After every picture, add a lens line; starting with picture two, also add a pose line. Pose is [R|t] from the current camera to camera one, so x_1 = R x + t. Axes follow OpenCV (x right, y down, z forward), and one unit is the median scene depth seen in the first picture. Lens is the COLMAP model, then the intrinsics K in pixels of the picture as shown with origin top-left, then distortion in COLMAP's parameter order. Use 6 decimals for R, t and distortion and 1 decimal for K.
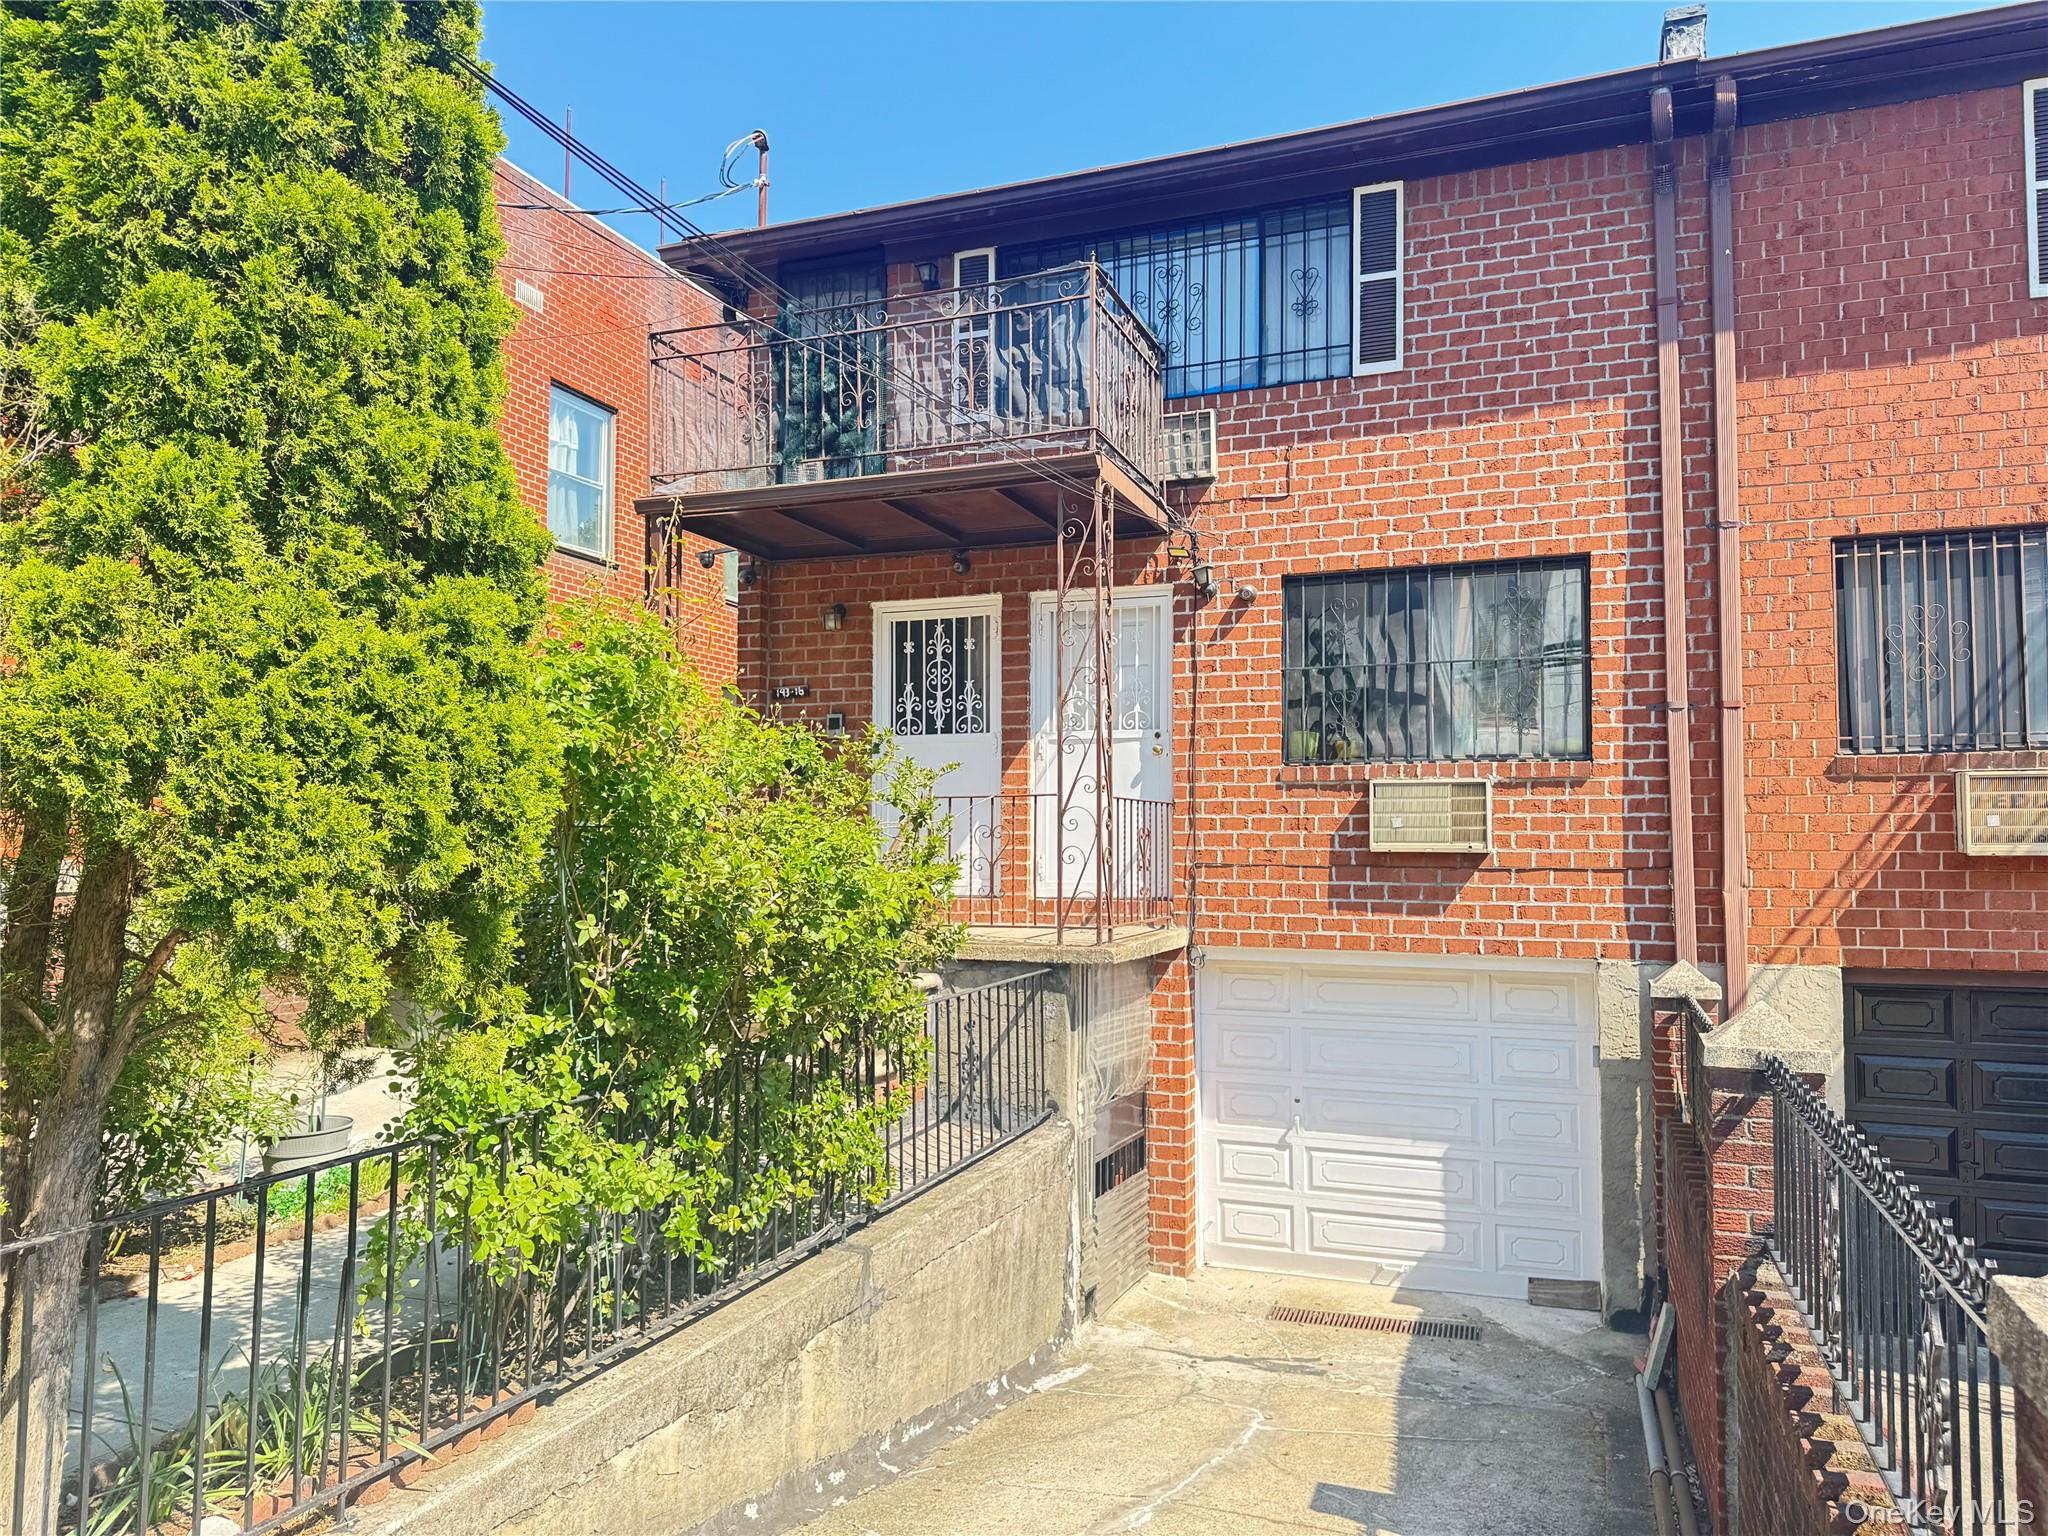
lens RADIAL K [[1428.6, 0, 1010.9], [0, 1428.6, 789.1], [0, 0, 1]] dist [0.023554, -0.019039]
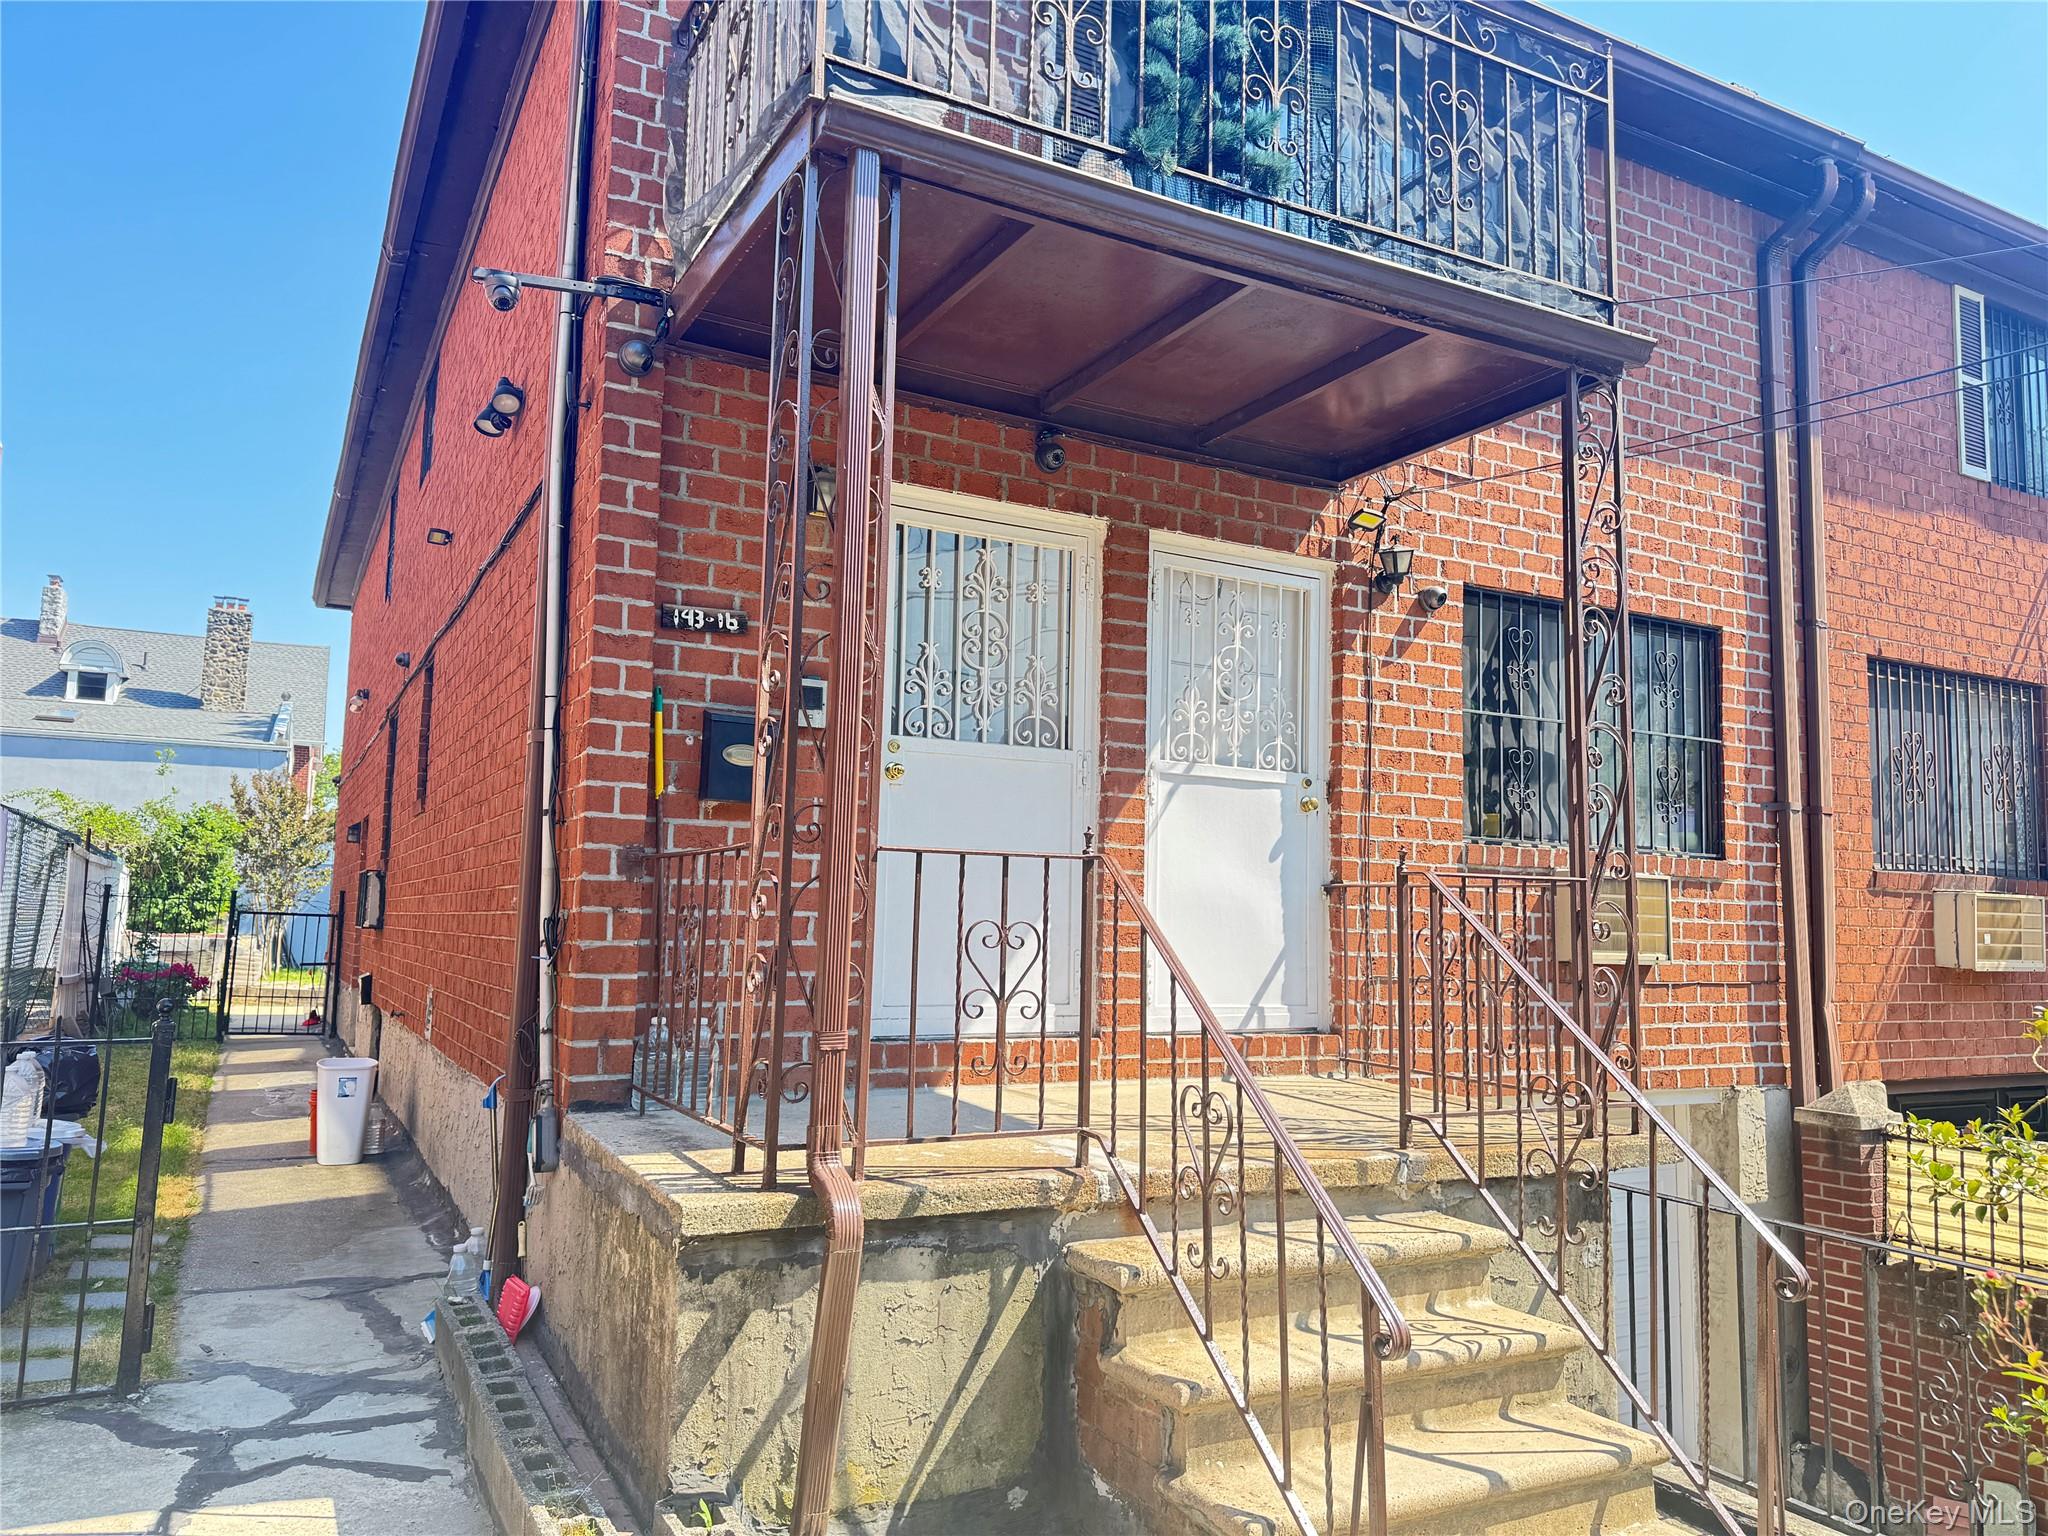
lens RADIAL K [[1428.6, 0, 1017.7], [0, 1428.6, 778.1], [0, 0, 1]] dist [0.023554, -0.019039]
pose [[0.650531, 0.090038, 0.754124, -0.547194], [-0.056839, 0.995935, -0.069877, 0.016271], [-0.757350, 0.002594, 0.653004, 0.744992]]
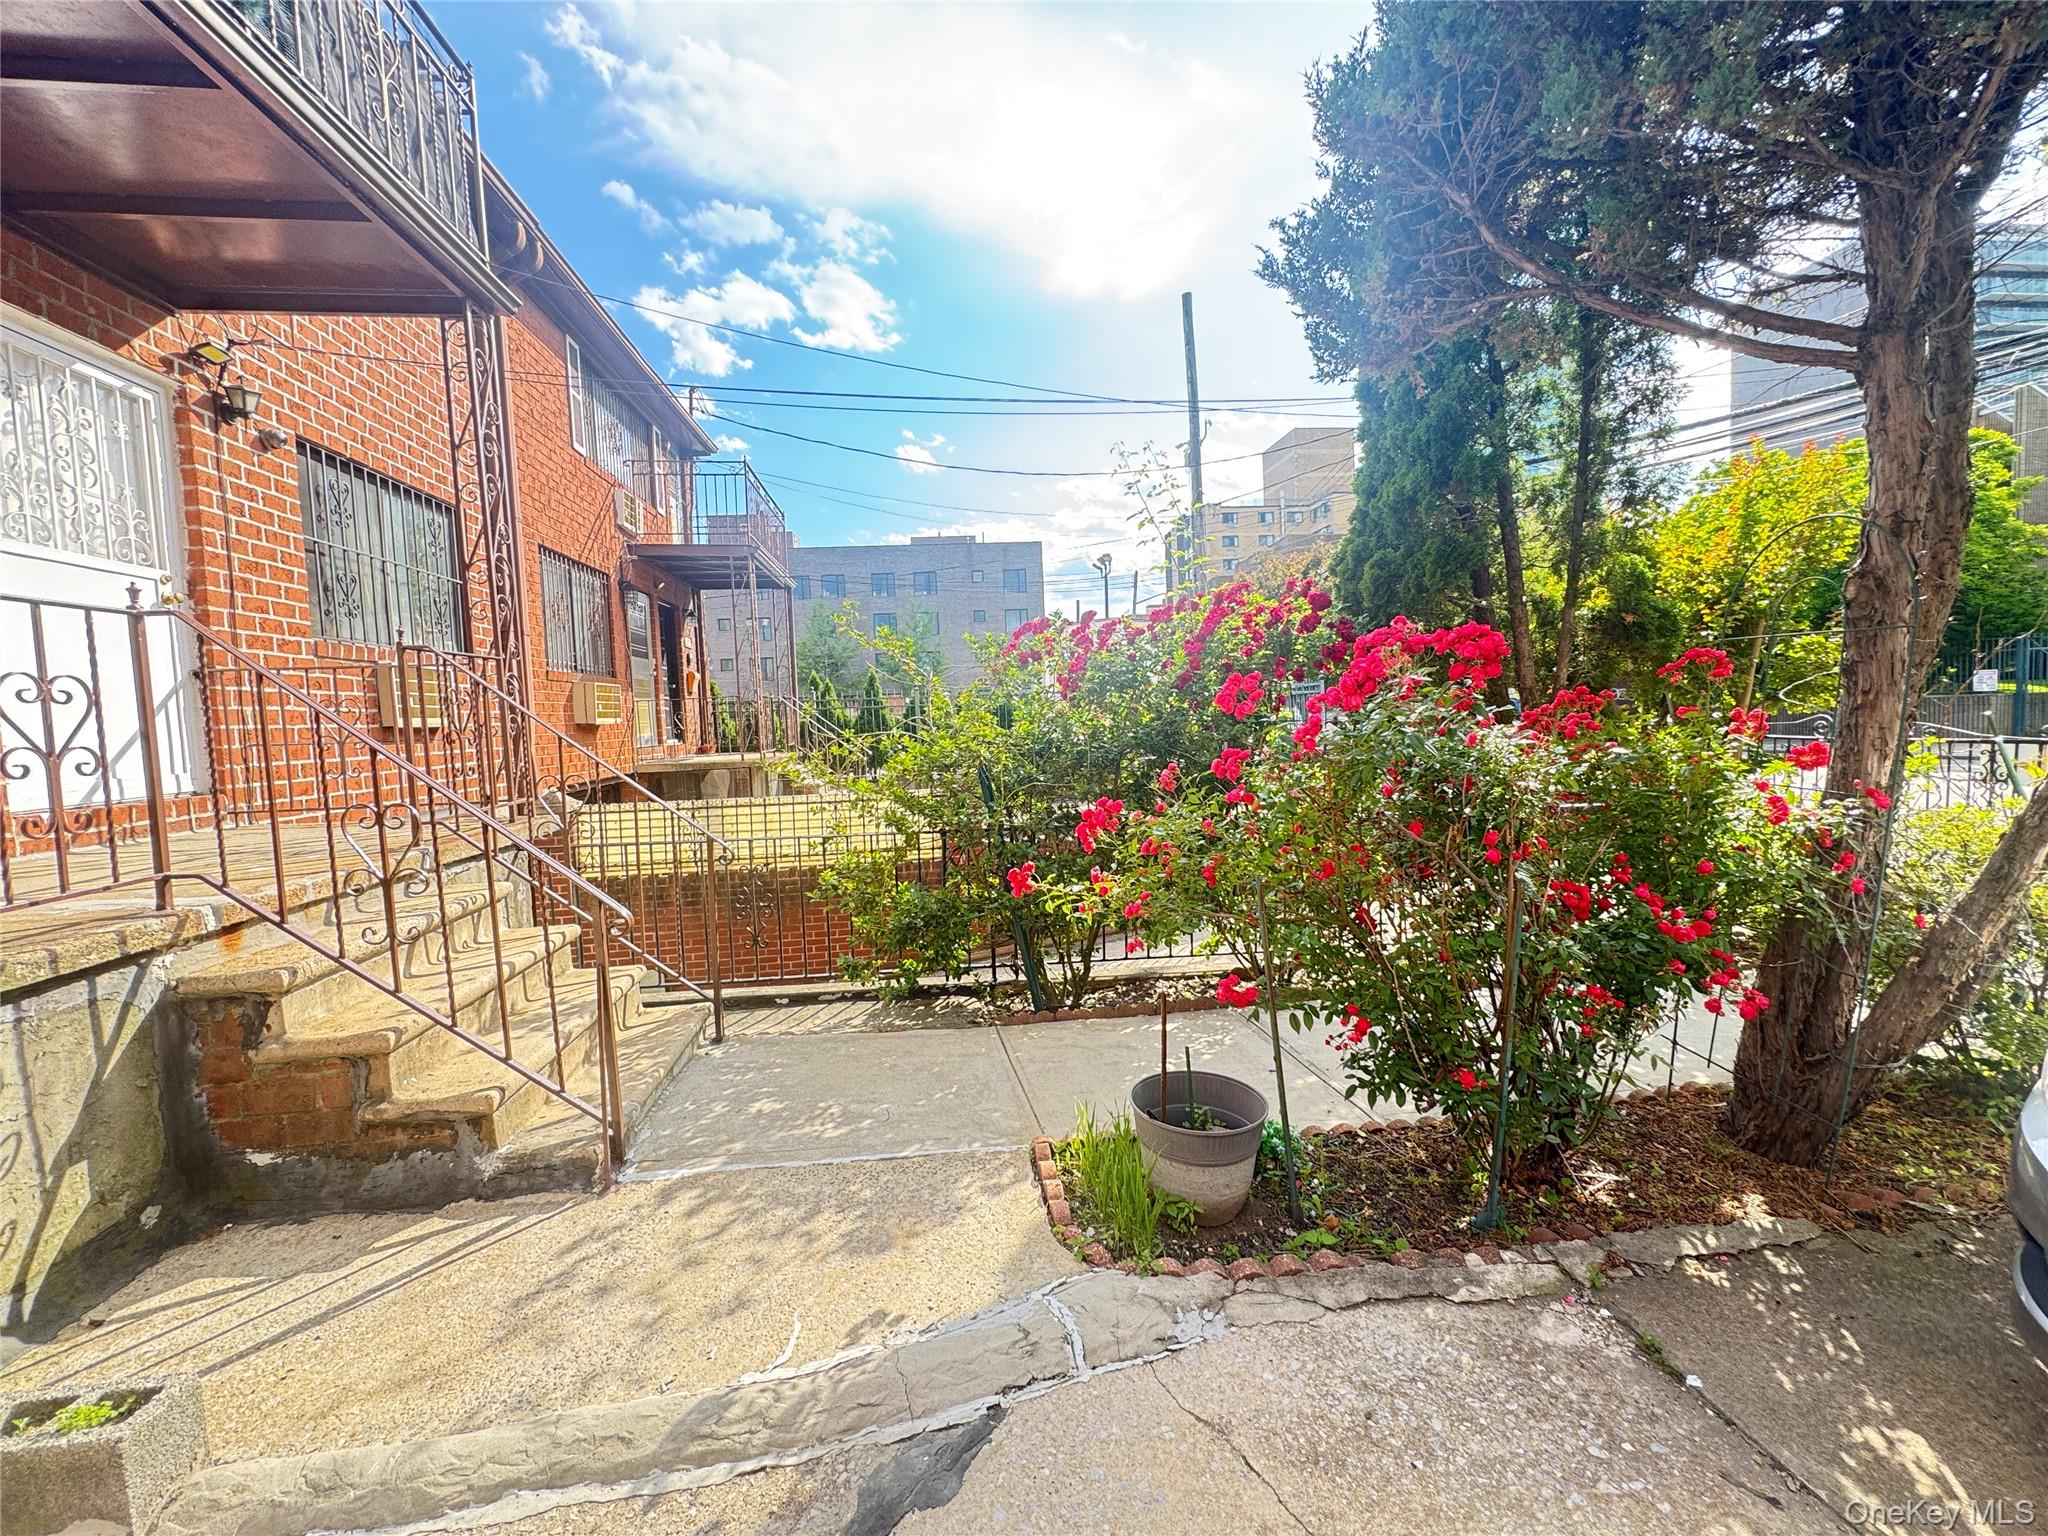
lens RADIAL K [[817.8, 0, 1022.6], [0, 817.8, 772.7], [0, 0, 1]] dist [-0.000084, 0.000615]
pose [[-0.476088, -0.047804, 0.878098, -0.558216], [-0.004177, 0.998633, 0.052101, 0.045393], [-0.879388, 0.021137, -0.475637, 0.904839]]
